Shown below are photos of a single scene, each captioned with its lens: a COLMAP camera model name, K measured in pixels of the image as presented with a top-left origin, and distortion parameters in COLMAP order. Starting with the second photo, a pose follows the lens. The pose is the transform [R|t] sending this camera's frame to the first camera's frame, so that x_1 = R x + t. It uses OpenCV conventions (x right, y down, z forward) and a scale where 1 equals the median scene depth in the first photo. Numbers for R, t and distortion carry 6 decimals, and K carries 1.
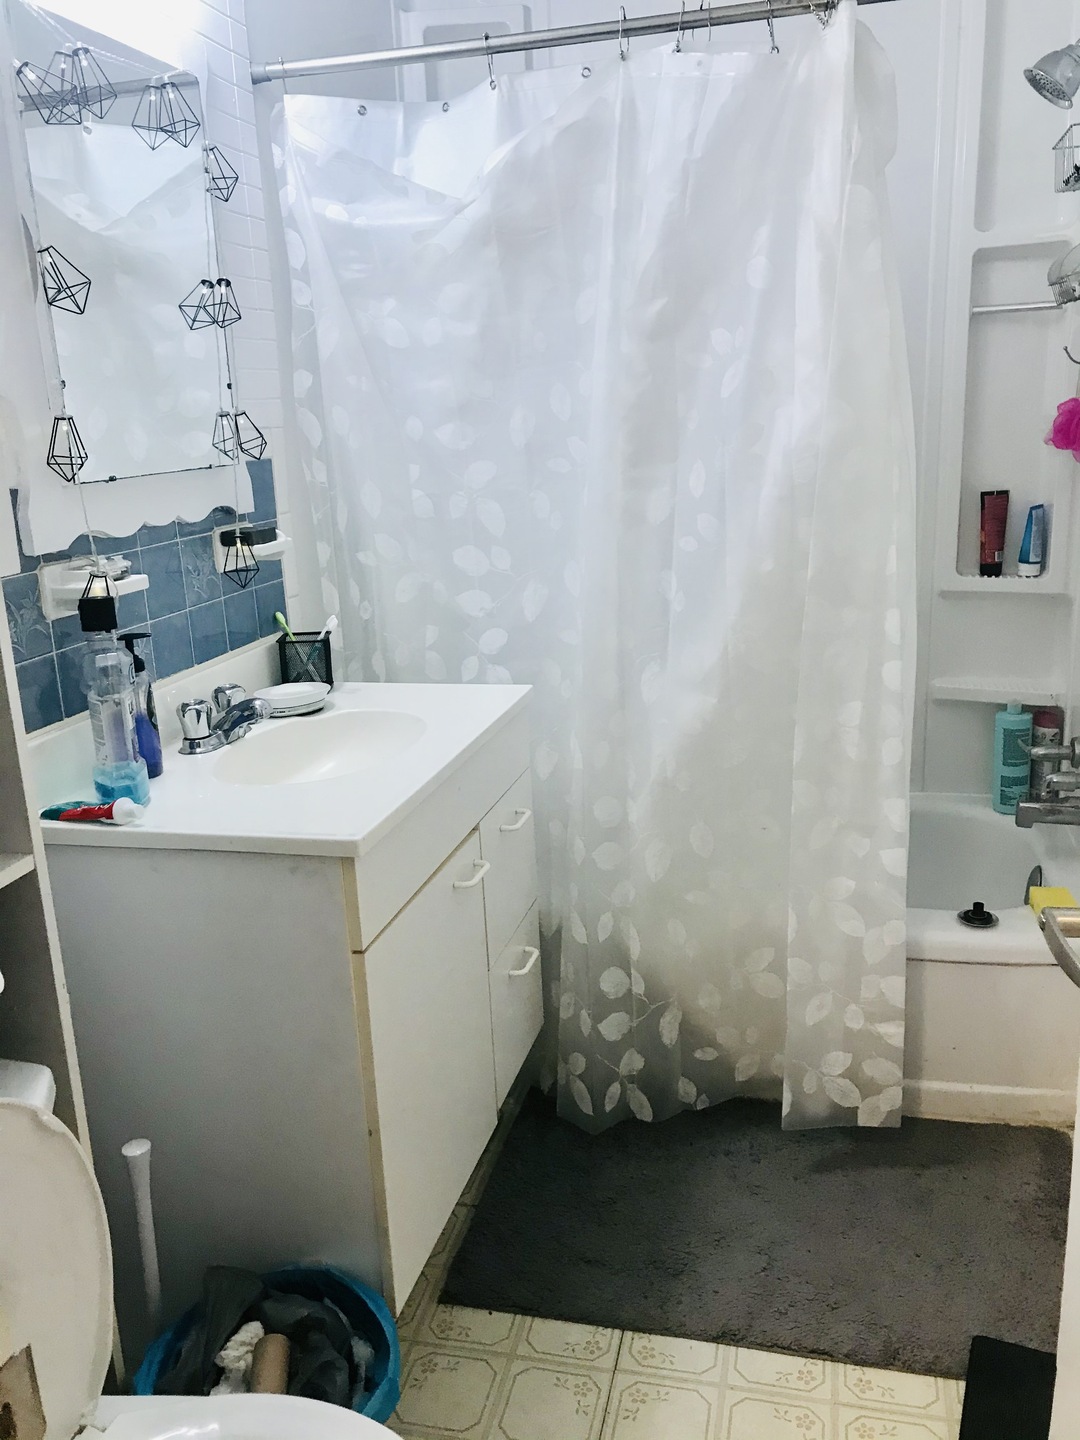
lens RADIAL K [[1218.3, 0, 540.0], [0, 1218.3, 720.0], [0, 0, 1]] dist [0.009905, -0.002857]
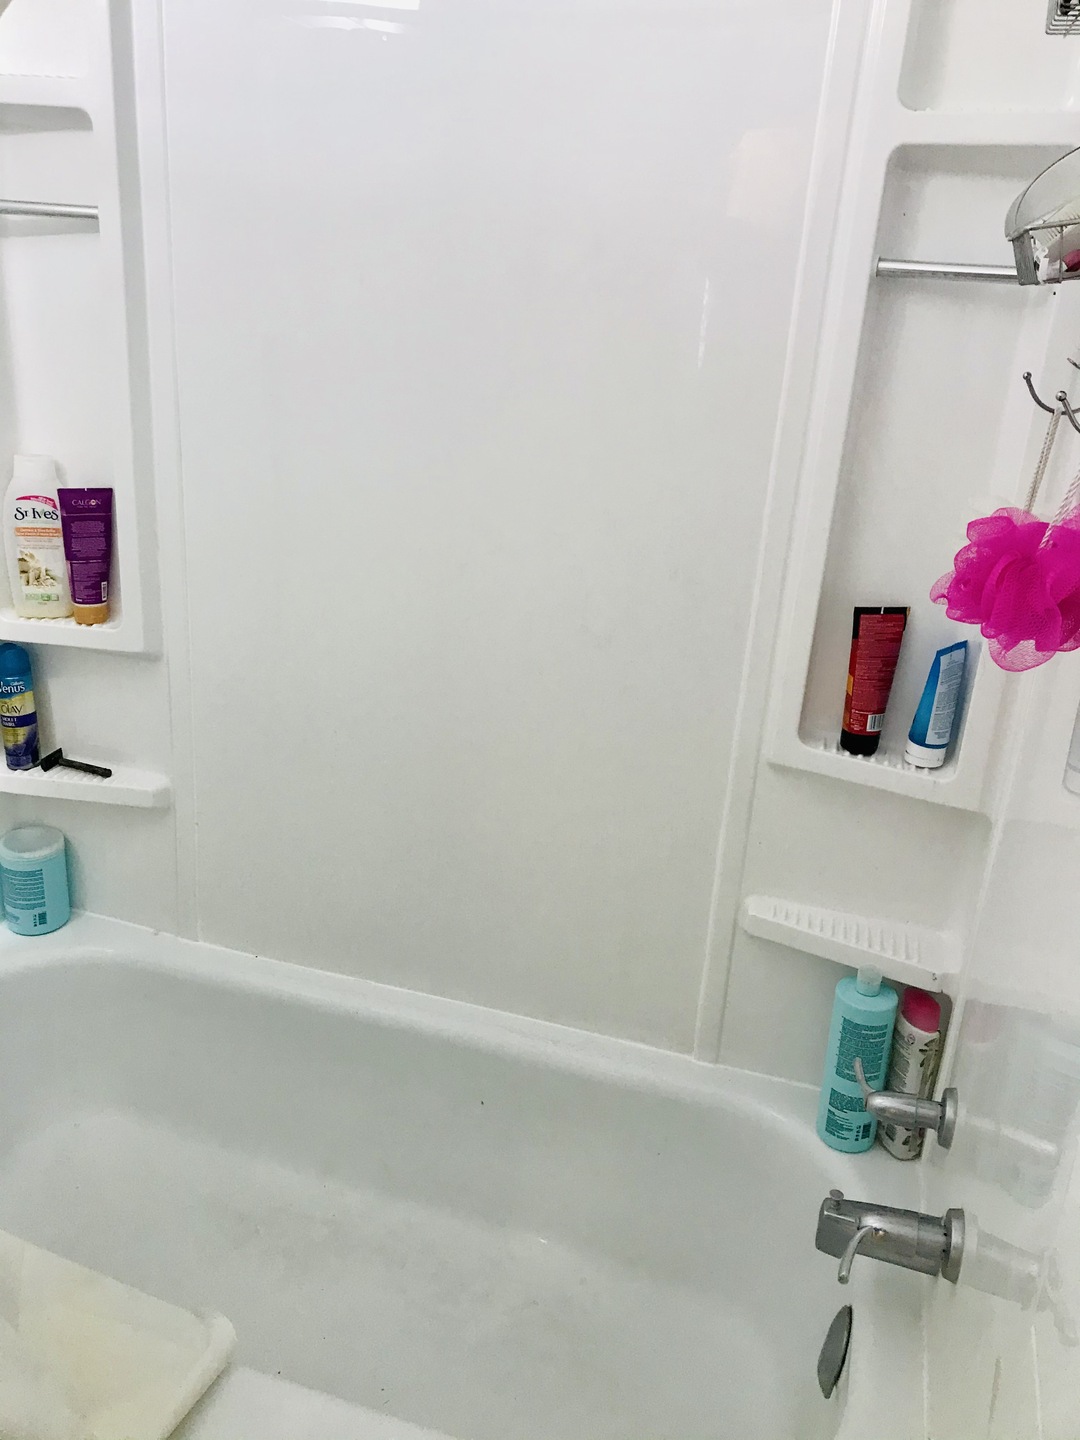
lens RADIAL K [[1218.3, 0, 540.0], [0, 1218.3, 720.0], [0, 0, 1]] dist [0.009905, -0.002857]
pose [[0.993752, 0.111507, -0.004738, 0.228505], [-0.110426, 0.988504, 0.103278, -0.177021], [0.016200, -0.102109, 0.994641, 0.448671]]
